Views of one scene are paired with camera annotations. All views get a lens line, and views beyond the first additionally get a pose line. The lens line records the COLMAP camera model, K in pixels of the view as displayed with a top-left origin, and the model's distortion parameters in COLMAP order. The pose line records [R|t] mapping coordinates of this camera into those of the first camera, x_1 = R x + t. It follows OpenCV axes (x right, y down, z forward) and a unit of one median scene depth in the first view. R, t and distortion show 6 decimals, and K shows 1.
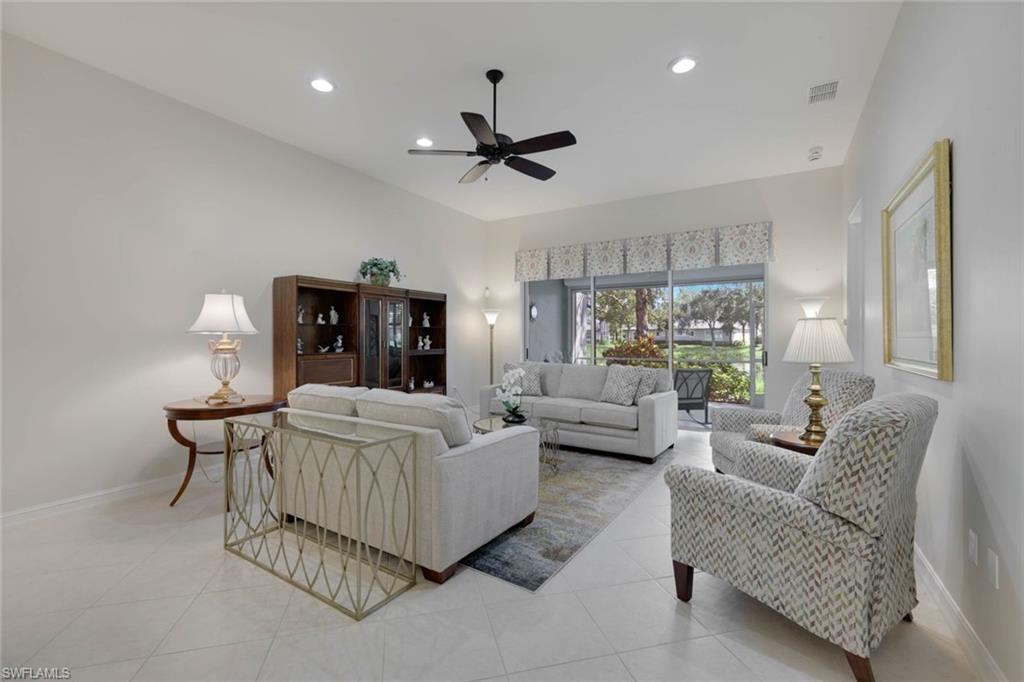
lens RADIAL K [[447.0, 0, 514.3], [0, 447.0, 339.7], [0, 0, 1]] dist [0.007177, -0.001008]
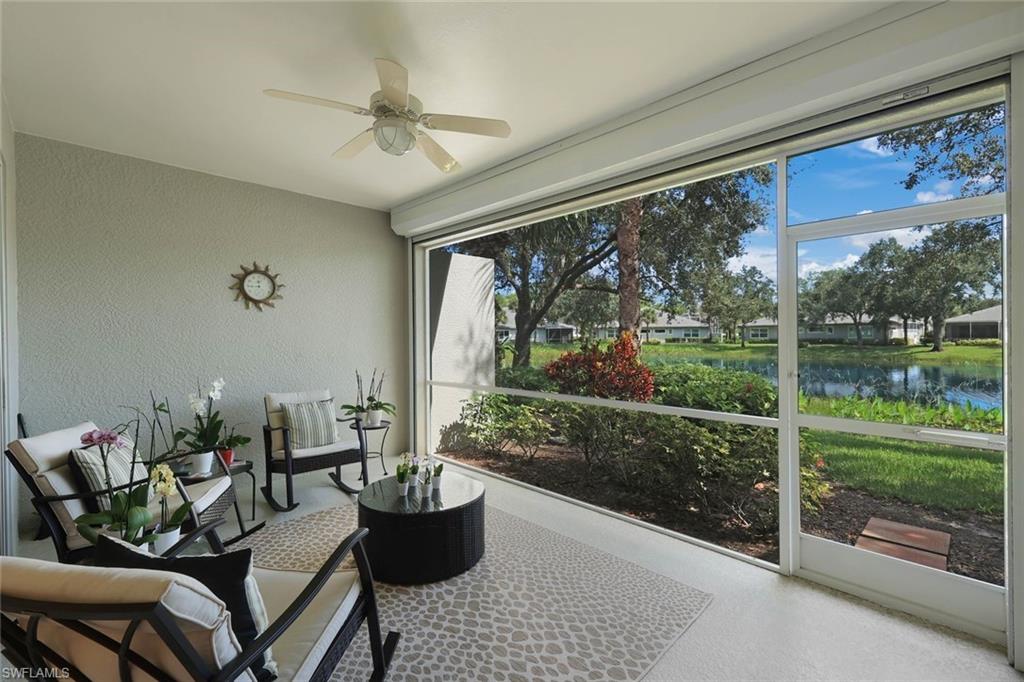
lens RADIAL K [[447.0, 0, 510.8], [0, 447.0, 338.0], [0, 0, 1]] dist [0.007177, -0.001008]
pose [[0.966548, -0.002591, -0.256474, 0.830363], [0.002707, 0.999996, 0.000101, -0.017931], [0.256473, -0.000791, 0.966551, 1.215795]]
